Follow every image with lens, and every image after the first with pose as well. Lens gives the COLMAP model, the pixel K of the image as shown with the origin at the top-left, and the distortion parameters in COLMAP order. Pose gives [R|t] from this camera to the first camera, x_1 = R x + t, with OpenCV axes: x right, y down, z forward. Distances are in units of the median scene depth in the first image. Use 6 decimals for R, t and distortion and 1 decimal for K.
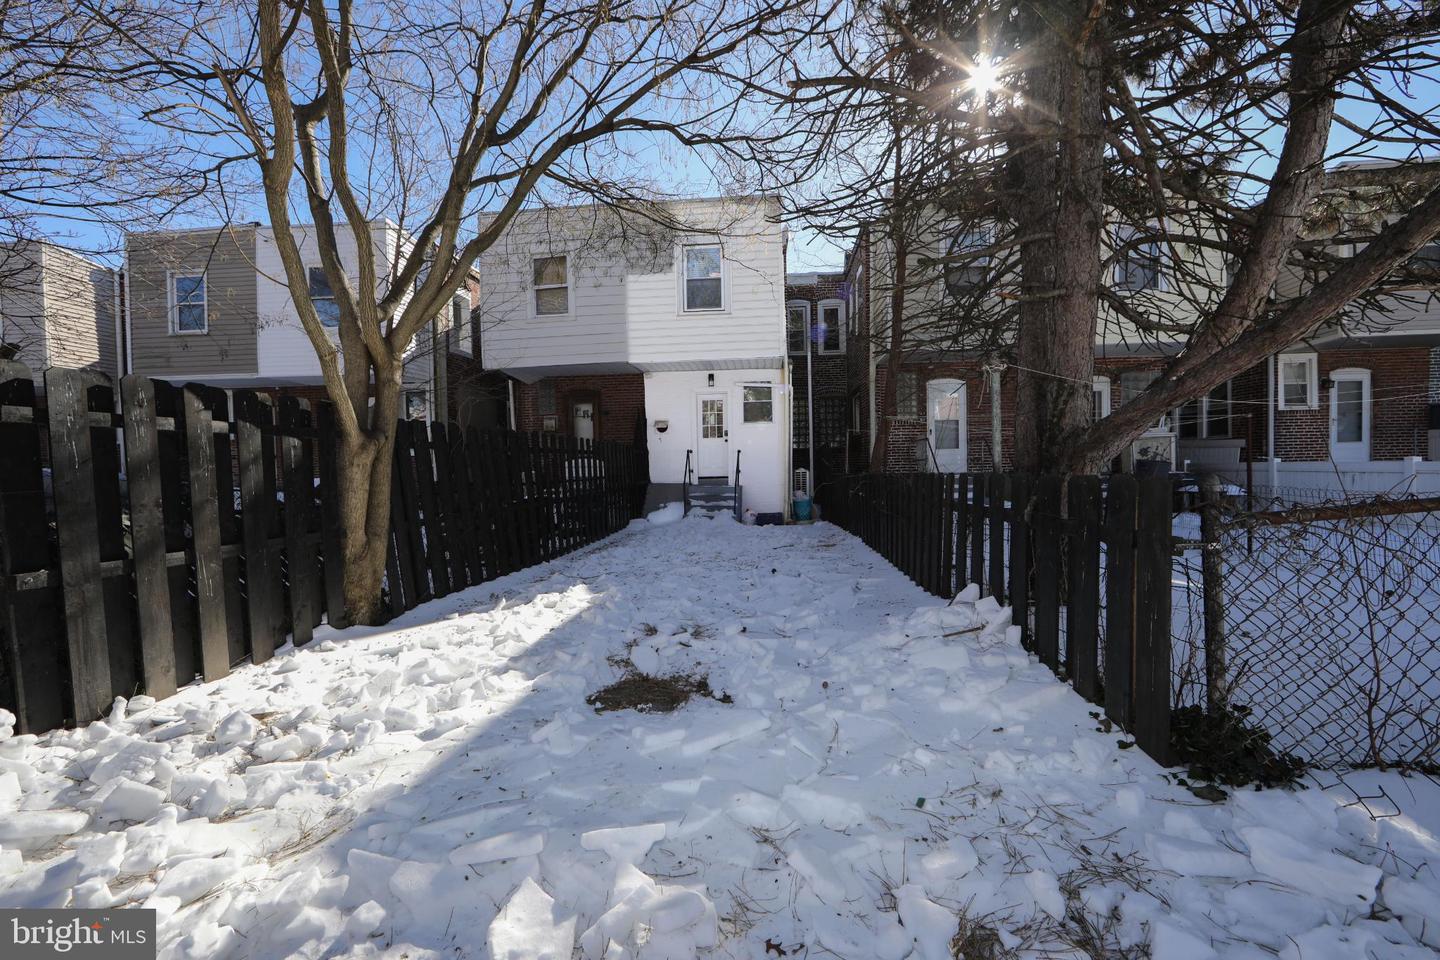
lens RADIAL K [[573.9, 0, 724.3], [0, 573.9, 477.1], [0, 0, 1]] dist [-0.002213, -0.000480]
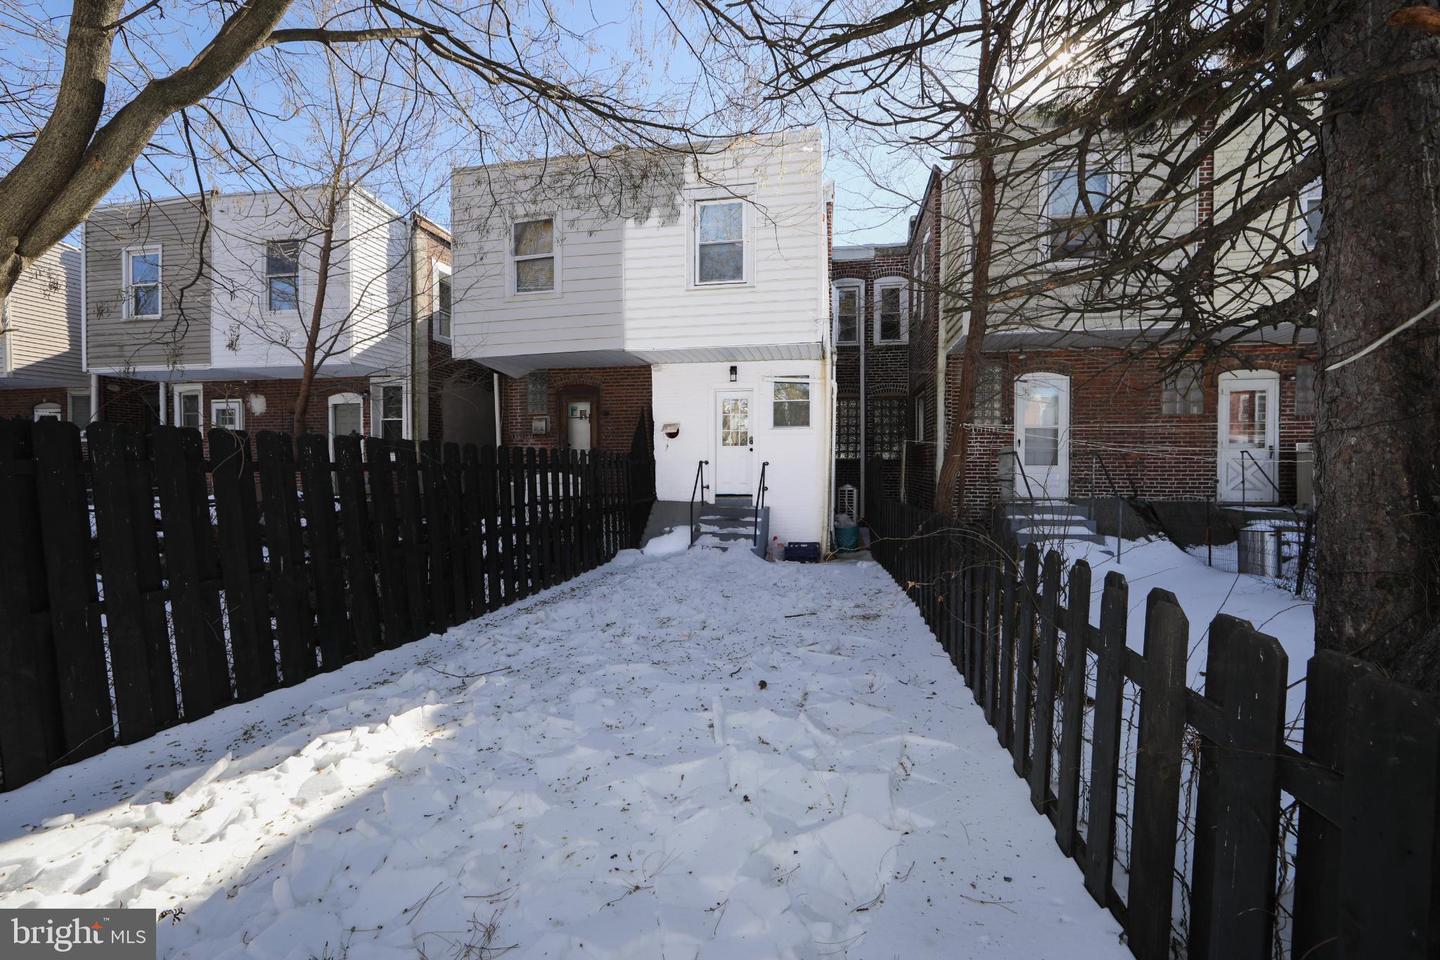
lens RADIAL K [[573.9, 0, 724.3], [0, 573.9, 477.1], [0, 0, 1]] dist [-0.002213, -0.000480]
pose [[0.994364, 0.022012, -0.103707, 0.051147], [-0.022238, 0.999752, -0.001019, -0.024313], [0.103659, 0.003320, 0.994607, 0.205547]]
